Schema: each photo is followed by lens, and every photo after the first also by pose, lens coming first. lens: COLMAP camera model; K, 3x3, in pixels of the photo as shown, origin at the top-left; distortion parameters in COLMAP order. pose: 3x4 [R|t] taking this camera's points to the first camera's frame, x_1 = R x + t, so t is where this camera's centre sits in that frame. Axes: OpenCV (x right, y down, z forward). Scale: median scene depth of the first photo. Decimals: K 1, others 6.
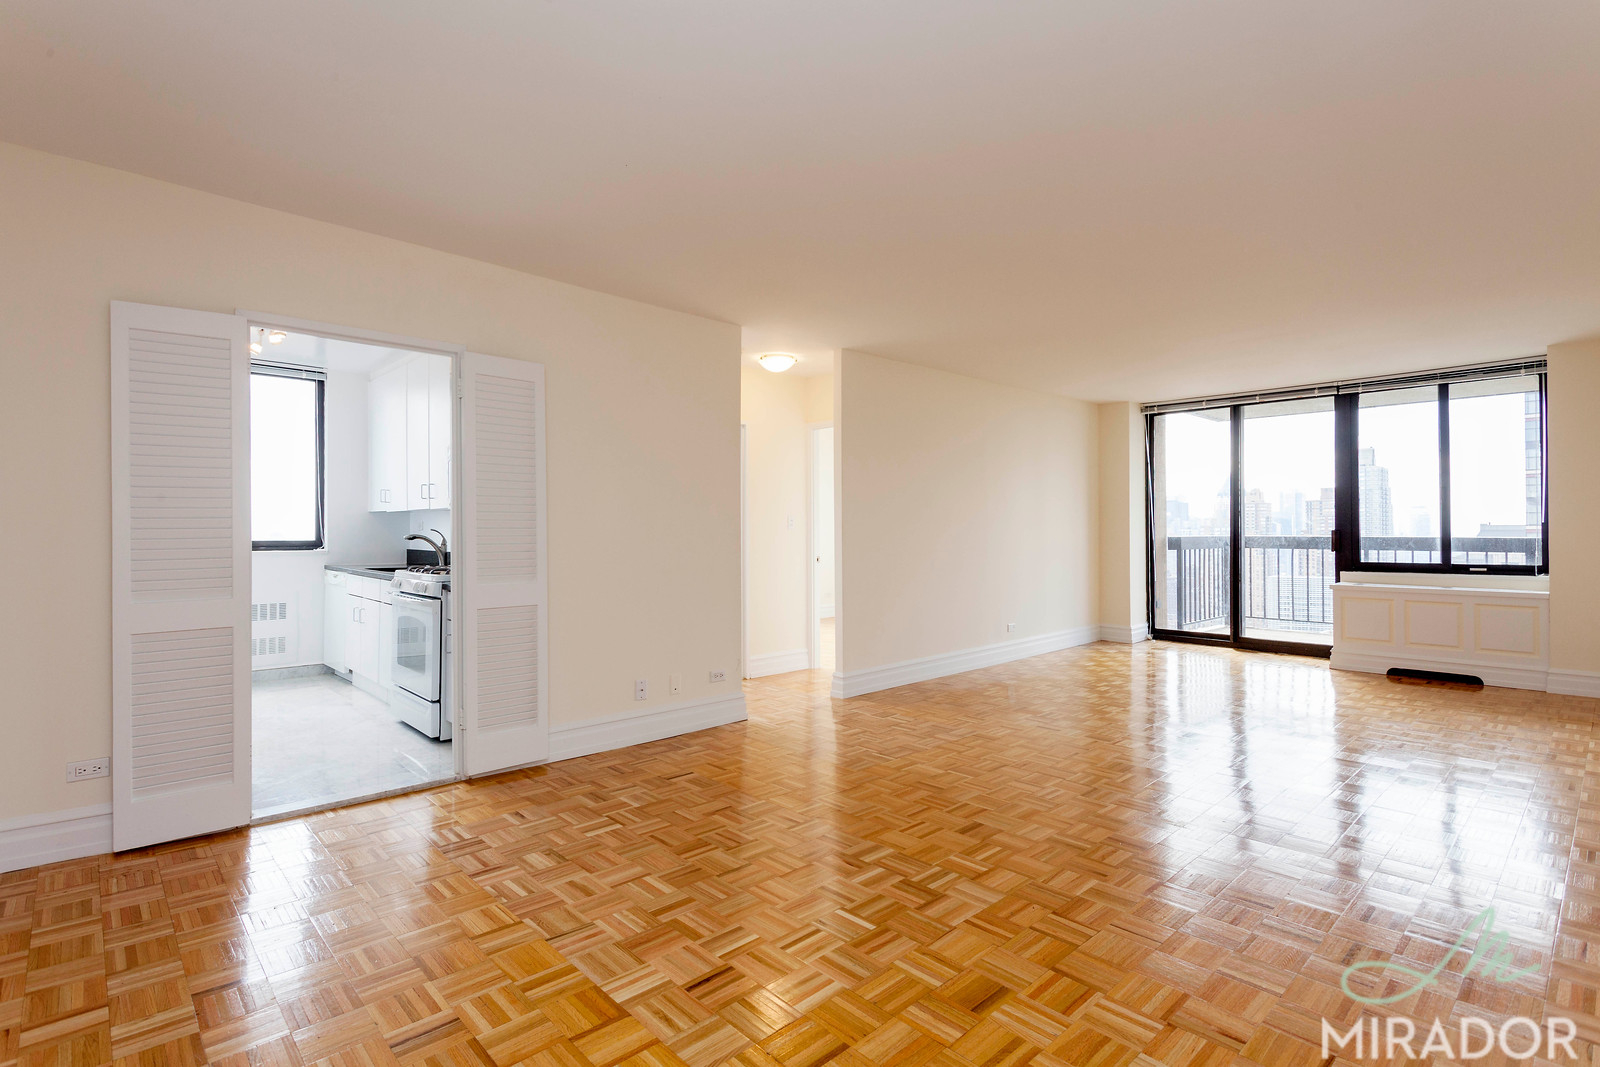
lens RADIAL K [[755.8, 0, 803.9], [0, 755.8, 522.9], [0, 0, 1]] dist [-0.003476, -0.001695]
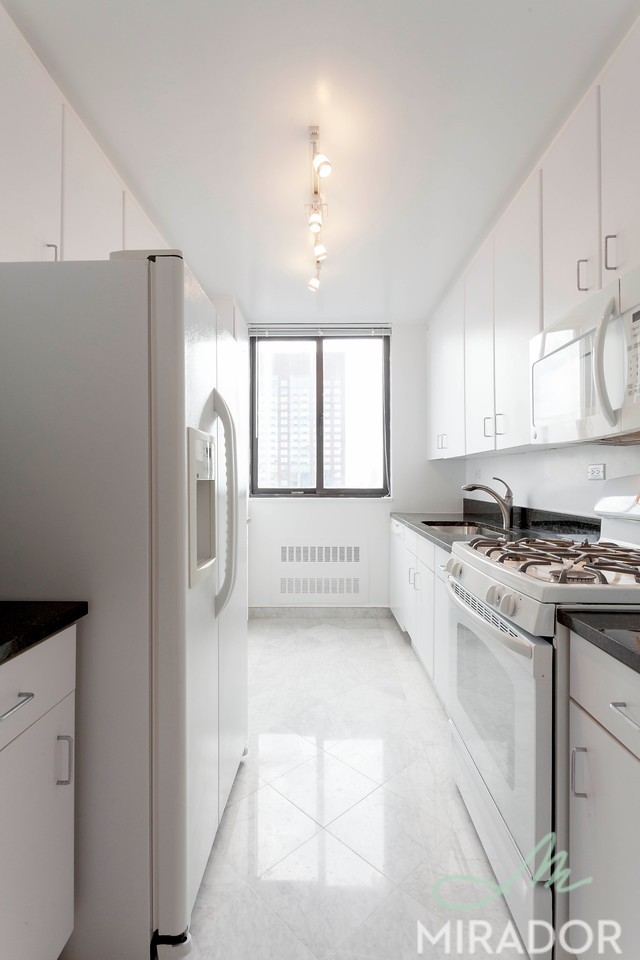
lens RADIAL K [[453.5, 0, 324.9], [0, 453.5, 477.6], [0, 0, 1]] dist [-0.003476, -0.001695]
pose [[0.717021, -0.002152, -0.697048, -0.275091], [0.006693, 0.999970, 0.003798, 0.005258], [0.697020, -0.007389, 0.717014, 0.508335]]
